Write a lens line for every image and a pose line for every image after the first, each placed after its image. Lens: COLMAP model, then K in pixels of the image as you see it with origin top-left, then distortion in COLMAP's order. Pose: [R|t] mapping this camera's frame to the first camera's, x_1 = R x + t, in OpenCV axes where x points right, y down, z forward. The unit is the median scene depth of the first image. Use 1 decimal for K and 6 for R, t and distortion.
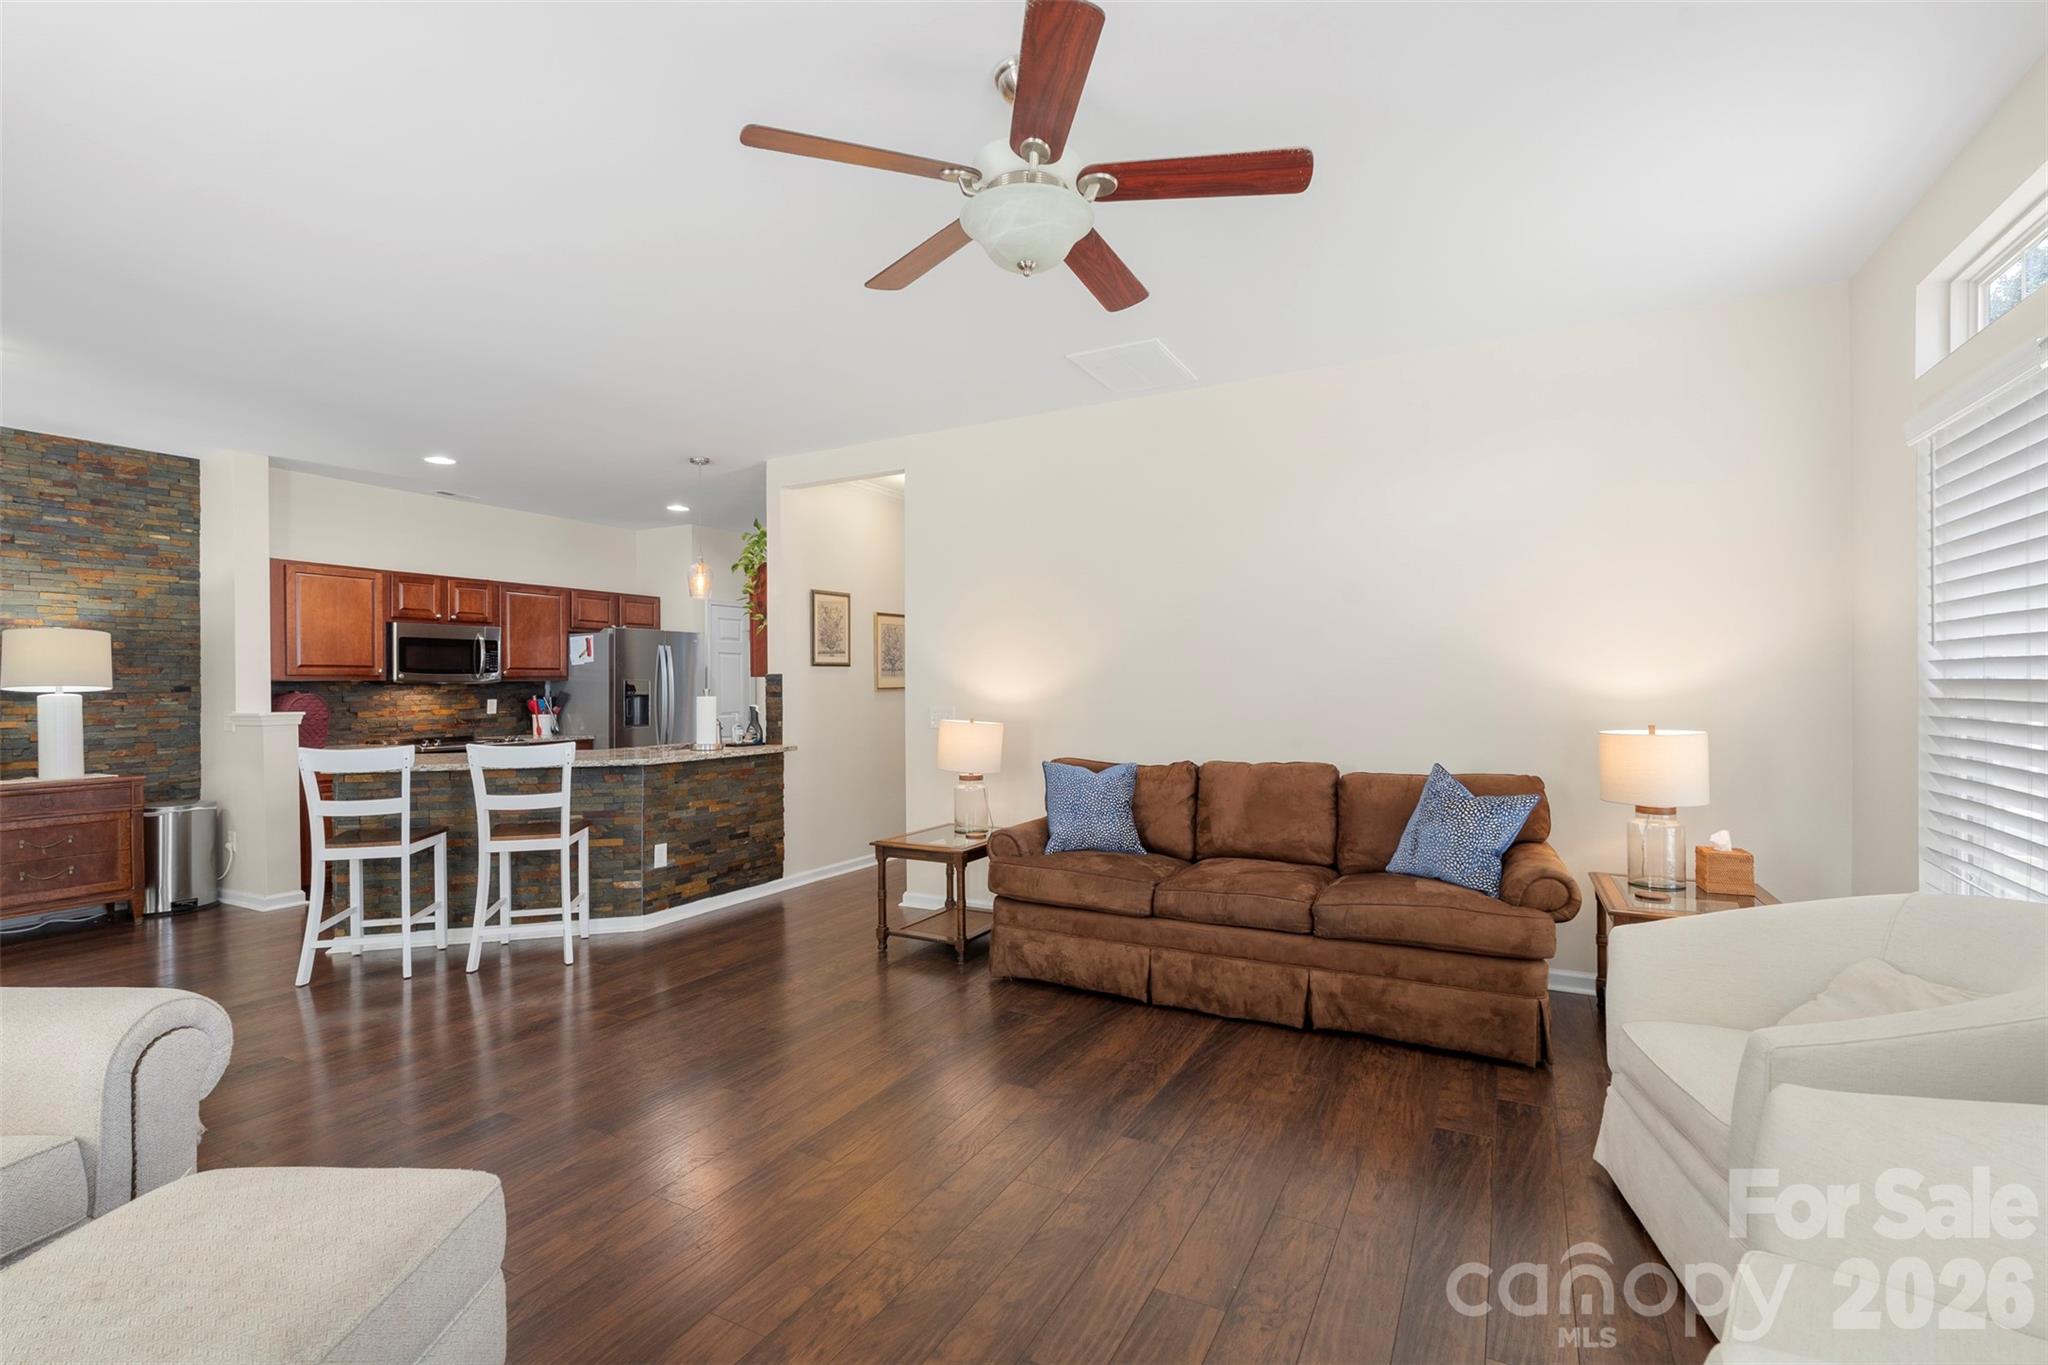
lens RADIAL K [[907.9, 0, 1024.6], [0, 907.9, 680.8], [0, 0, 1]] dist [-0.001709, 0.000775]
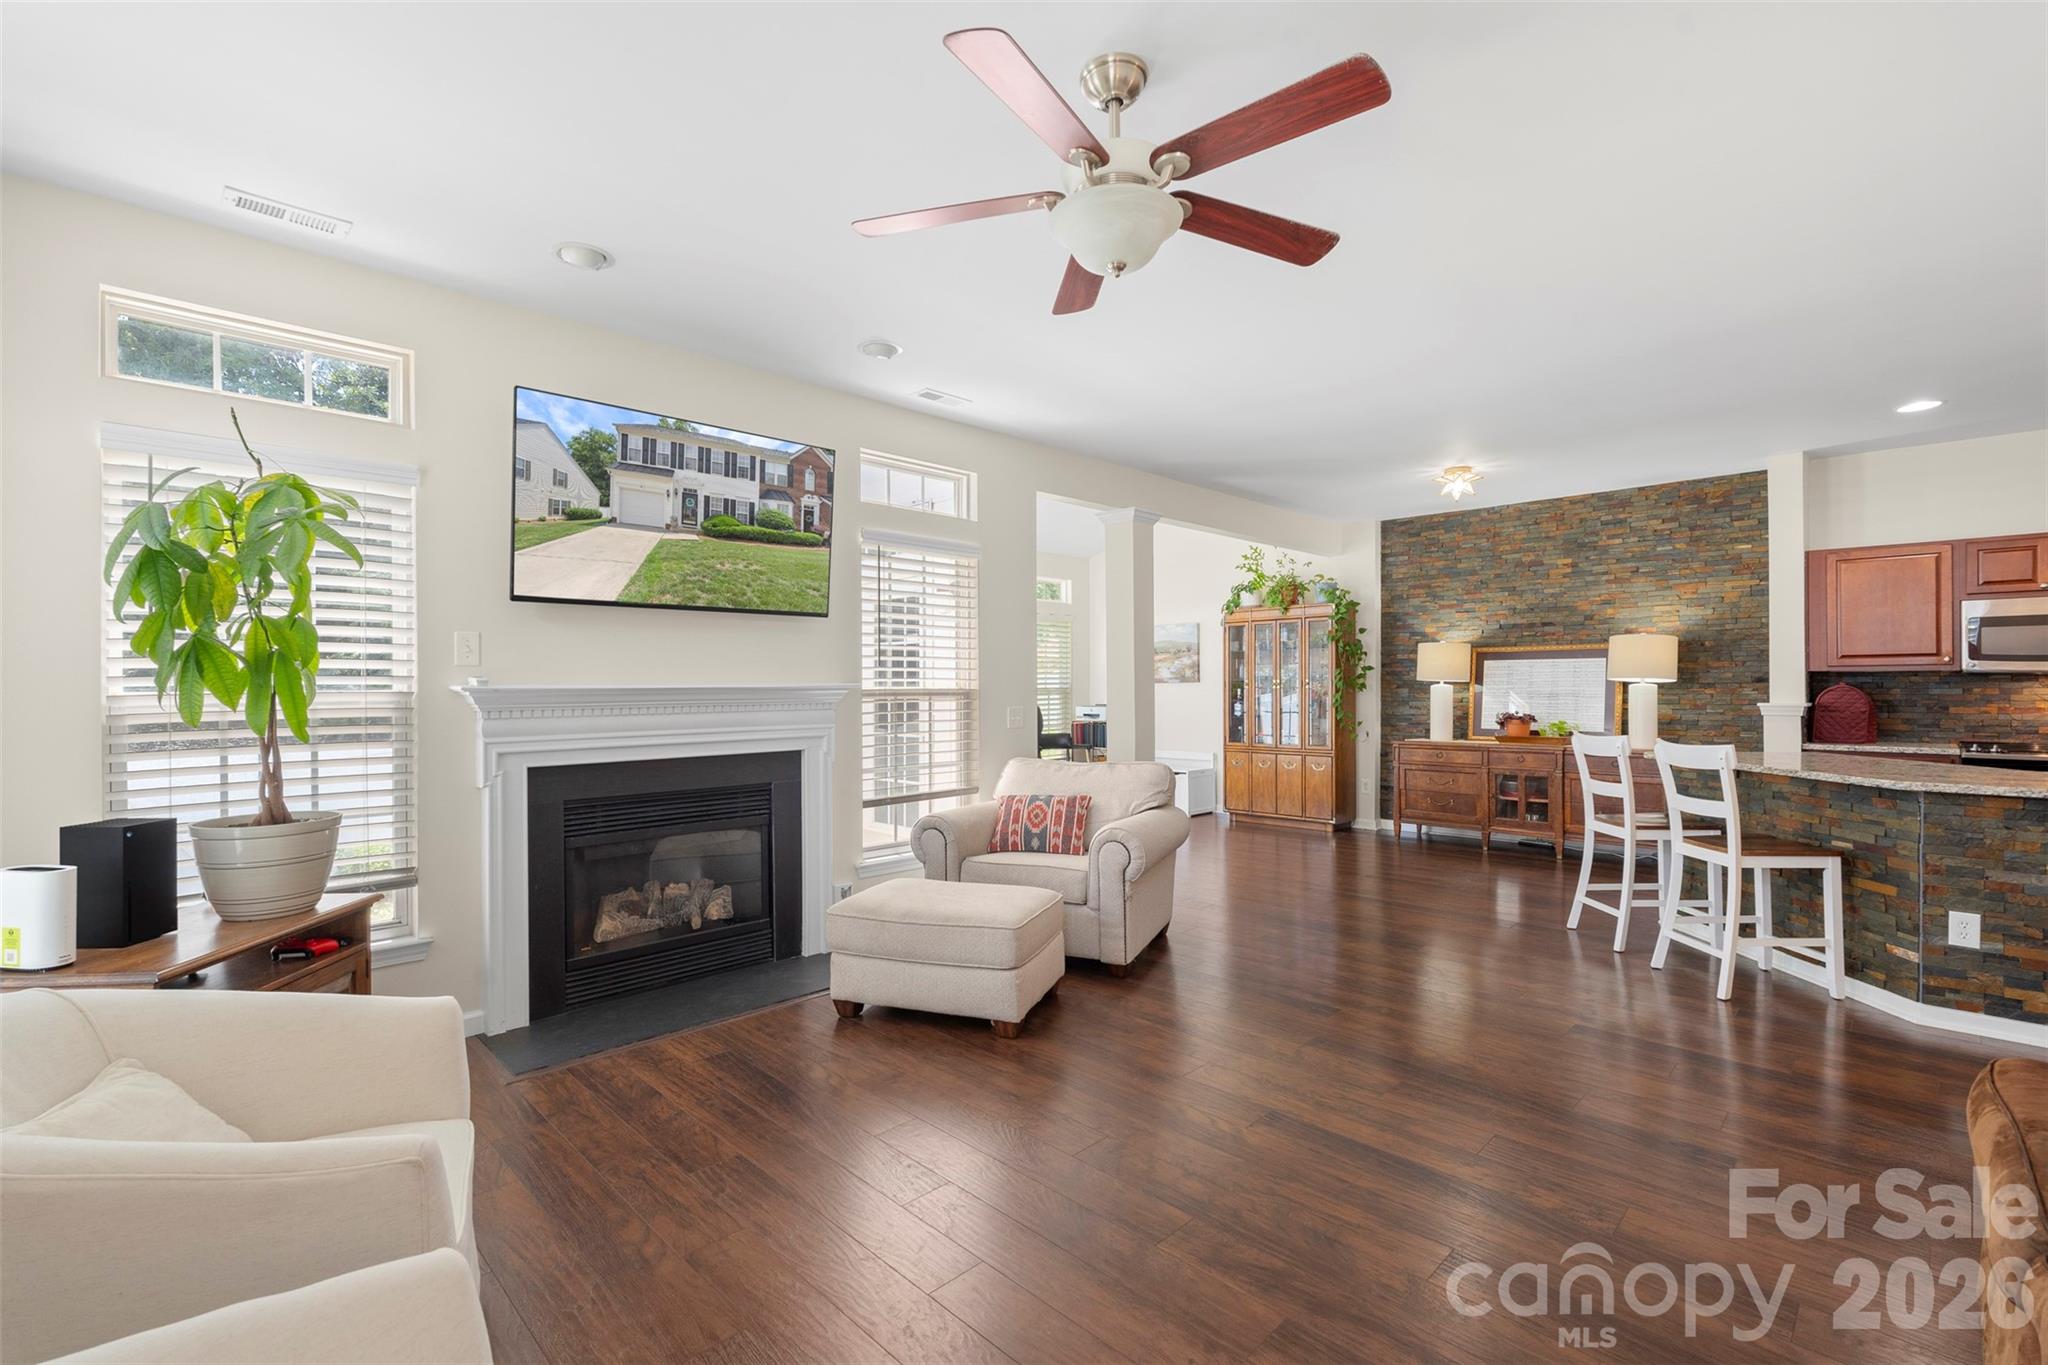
lens RADIAL K [[907.9, 0, 1025.9], [0, 907.9, 663.5], [0, 0, 1]] dist [-0.001709, 0.000775]
pose [[-0.277932, -0.012157, -0.960524, 0.429803], [0.014239, 0.999758, -0.016774, -0.005630], [0.960495, -0.018339, -0.277692, 0.488981]]
